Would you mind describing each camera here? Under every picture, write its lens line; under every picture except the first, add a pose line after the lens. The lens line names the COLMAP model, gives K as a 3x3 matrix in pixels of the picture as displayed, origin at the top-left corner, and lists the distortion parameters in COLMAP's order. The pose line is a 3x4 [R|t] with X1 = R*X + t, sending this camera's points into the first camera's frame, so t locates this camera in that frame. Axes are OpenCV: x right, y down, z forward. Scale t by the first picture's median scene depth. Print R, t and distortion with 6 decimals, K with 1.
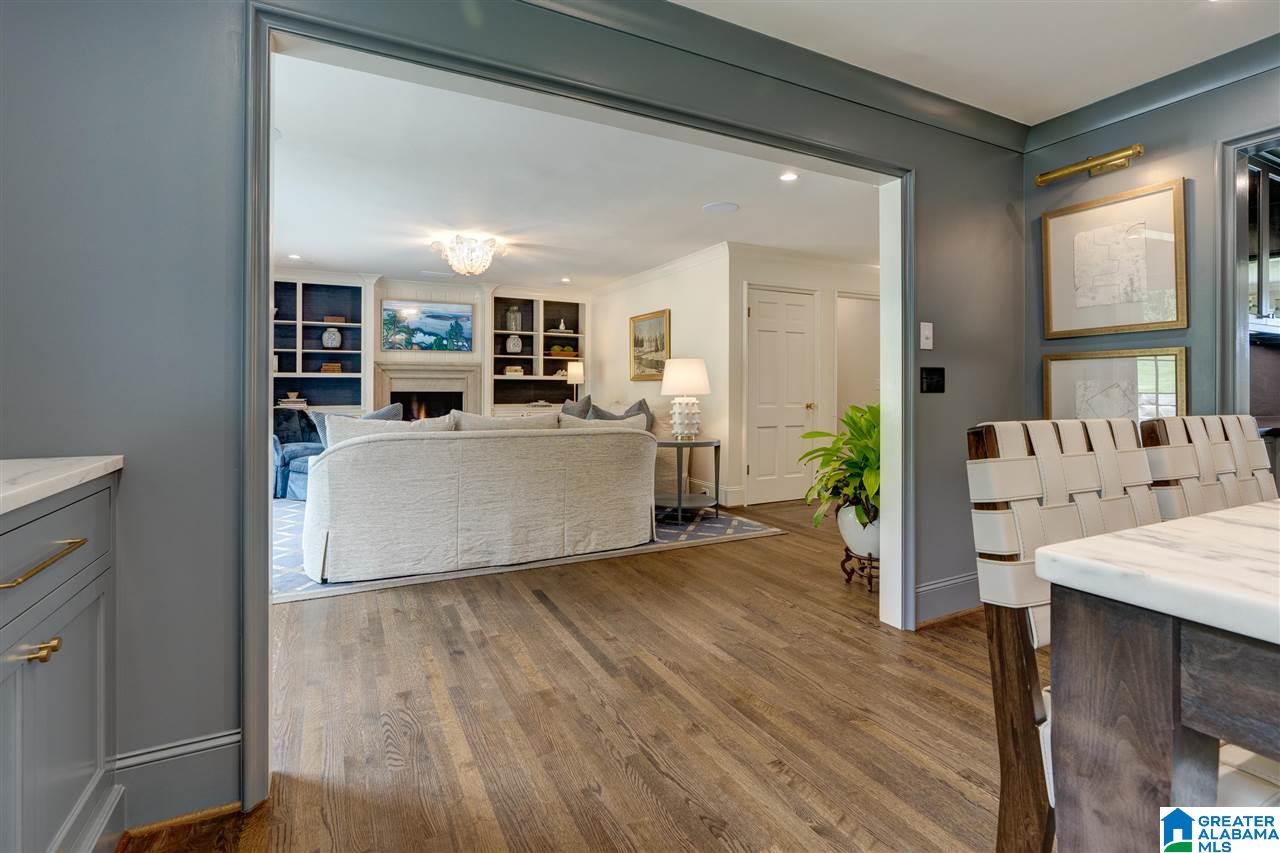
lens RADIAL K [[591.2, 0, 638.9], [0, 591.2, 386.7], [0, 0, 1]] dist [-0.000228, -0.000018]
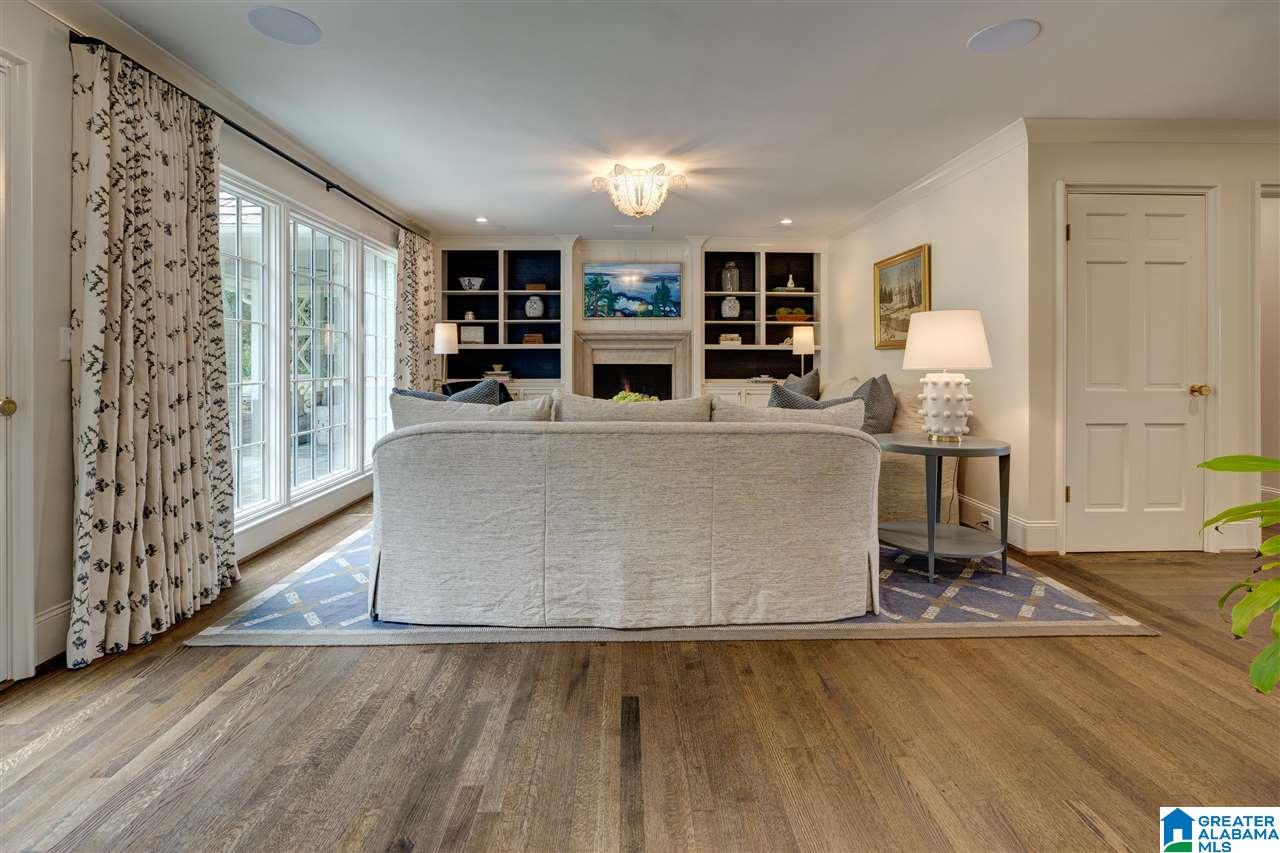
lens RADIAL K [[596.8, 0, 640.3], [0, 596.8, 358.9], [0, 0, 1]] dist [-0.003749, -0.000180]
pose [[0.902020, -0.002866, -0.431684, 0.051534], [0.002351, 0.999996, -0.001726, 0.002579], [0.431687, 0.000542, 0.902023, 0.251609]]
